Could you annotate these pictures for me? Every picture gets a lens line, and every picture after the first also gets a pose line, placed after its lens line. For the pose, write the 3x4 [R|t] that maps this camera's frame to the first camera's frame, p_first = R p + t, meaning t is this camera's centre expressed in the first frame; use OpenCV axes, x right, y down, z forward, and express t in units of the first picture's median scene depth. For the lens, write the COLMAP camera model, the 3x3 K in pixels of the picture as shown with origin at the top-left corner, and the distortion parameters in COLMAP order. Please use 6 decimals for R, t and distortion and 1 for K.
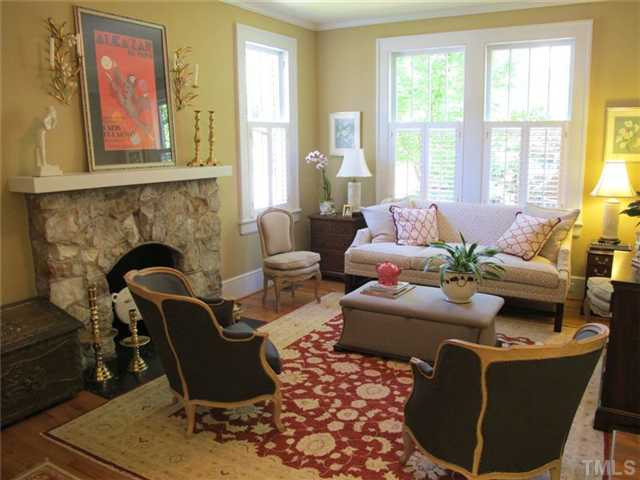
lens RADIAL K [[535.1, 0, 320.0], [0, 535.1, 240.0], [0, 0, 1]] dist [-0.164936, 0.127381]
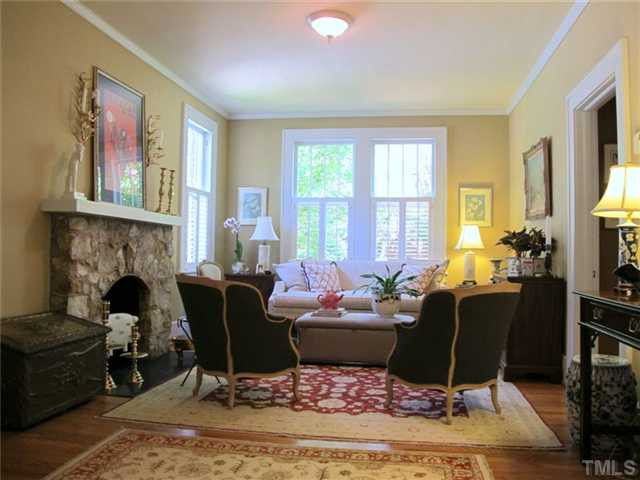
lens RADIAL K [[535.1, 0, 320.0], [0, 535.1, 240.0], [0, 0, 1]] dist [-0.164936, 0.127381]
pose [[0.935595, 0.031188, 0.351695, -0.312190], [0.040163, 0.980225, -0.193769, 0.150928], [-0.350783, 0.195415, 0.915841, -0.164720]]
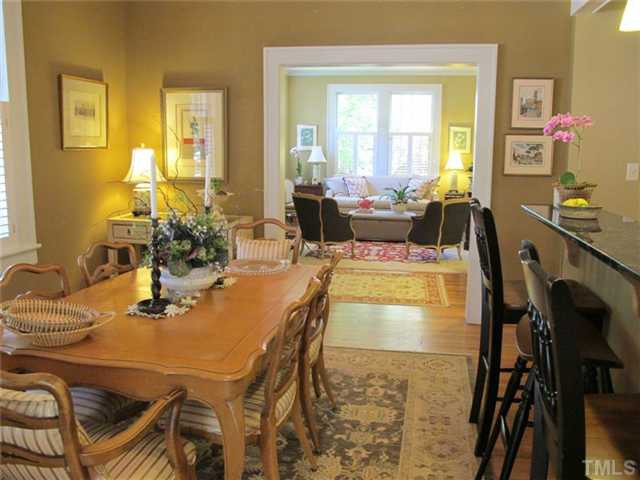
lens RADIAL K [[535.1, 0, 320.0], [0, 535.1, 240.0], [0, 0, 1]] dist [-0.164936, 0.127381]
pose [[0.941656, -0.041241, 0.334042, -0.687677], [0.043868, 0.999037, -0.000321, 0.181670], [-0.333707, 0.014956, 0.942558, -0.853702]]
